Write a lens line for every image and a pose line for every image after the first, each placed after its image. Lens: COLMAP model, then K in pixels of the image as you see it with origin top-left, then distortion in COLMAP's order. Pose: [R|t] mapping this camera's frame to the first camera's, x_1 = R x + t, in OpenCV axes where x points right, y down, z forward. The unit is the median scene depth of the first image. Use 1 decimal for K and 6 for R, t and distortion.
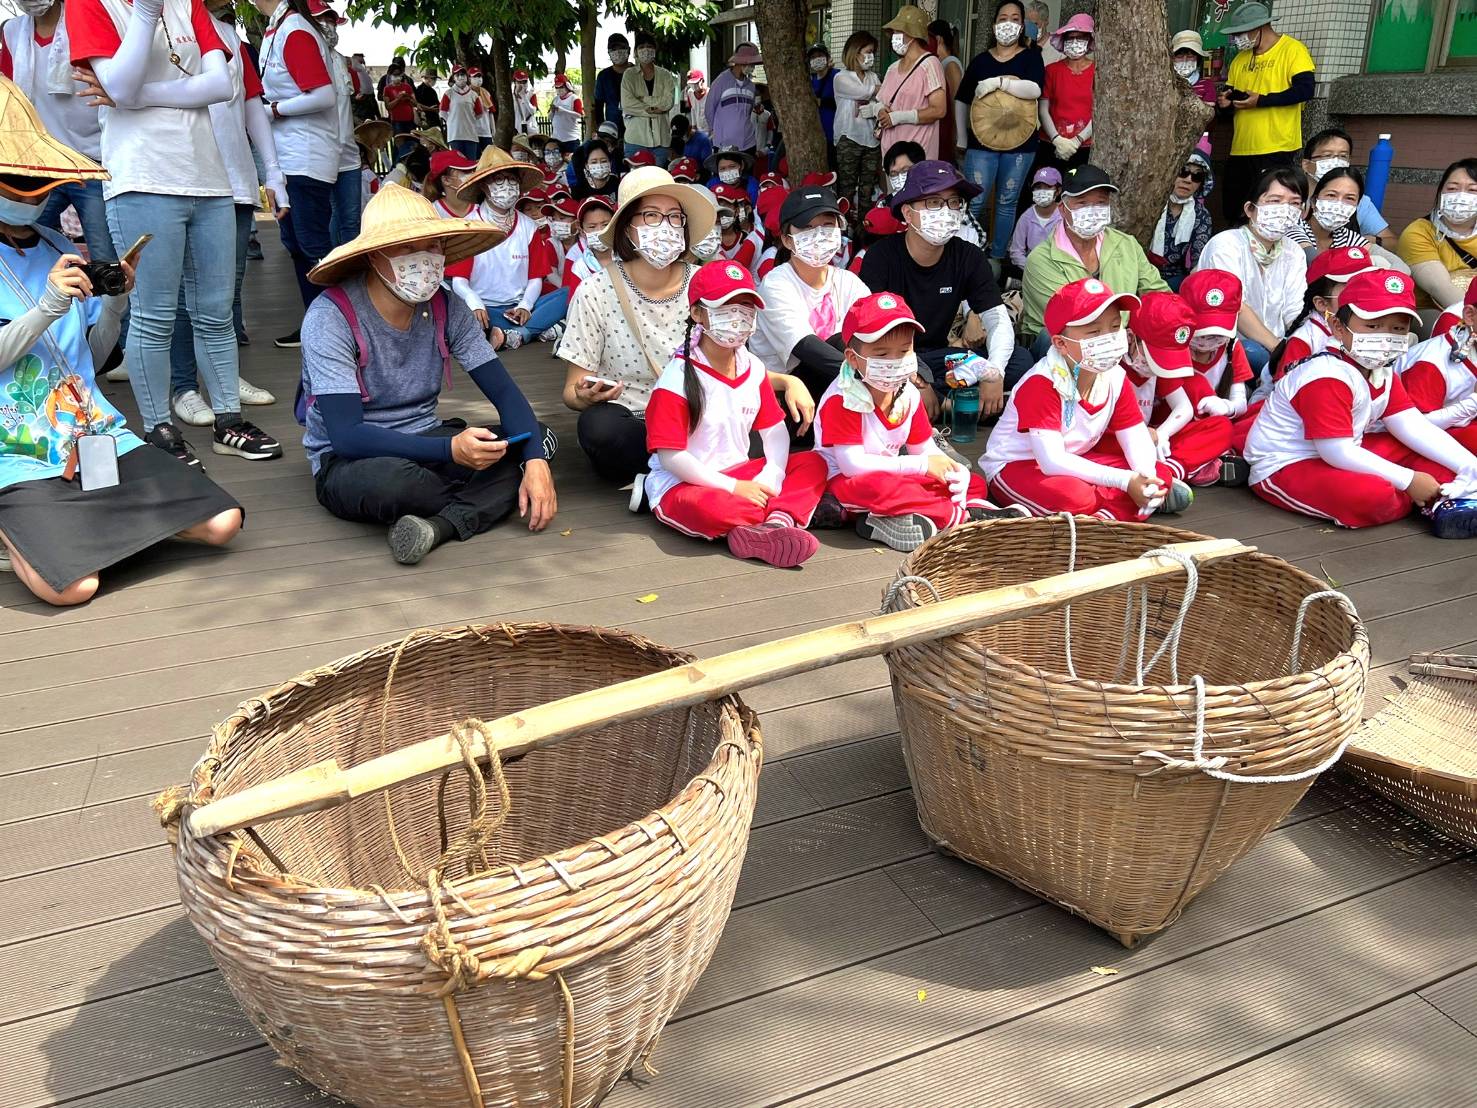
lens RADIAL K [[1168.4, 0, 733.6], [0, 1168.4, 563.5], [0, 0, 1]] dist [0.024403, -0.018572]
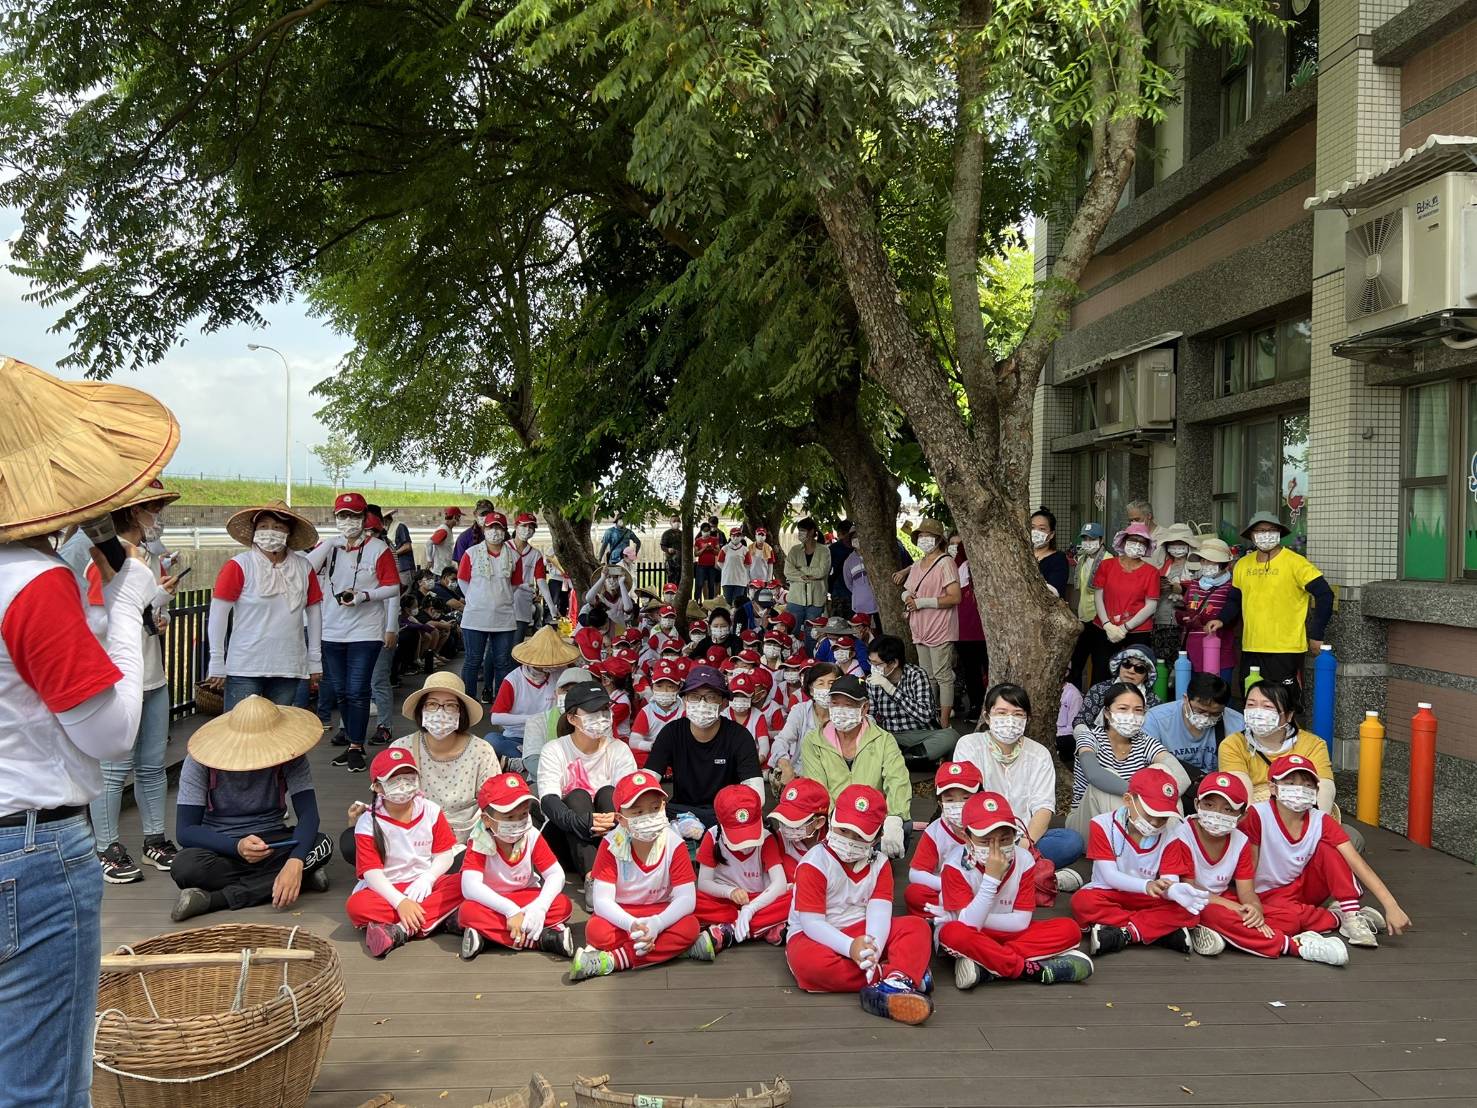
lens RADIAL K [[1168.4, 0, 741.2], [0, 1168.4, 552.0], [0, 0, 1]] dist [0.024403, -0.018572]
pose [[0.943922, 0.025356, -0.329193, 0.509915], [-0.138103, 0.935957, -0.323903, -0.031739], [0.299897, 0.351201, 0.886972, -0.171138]]
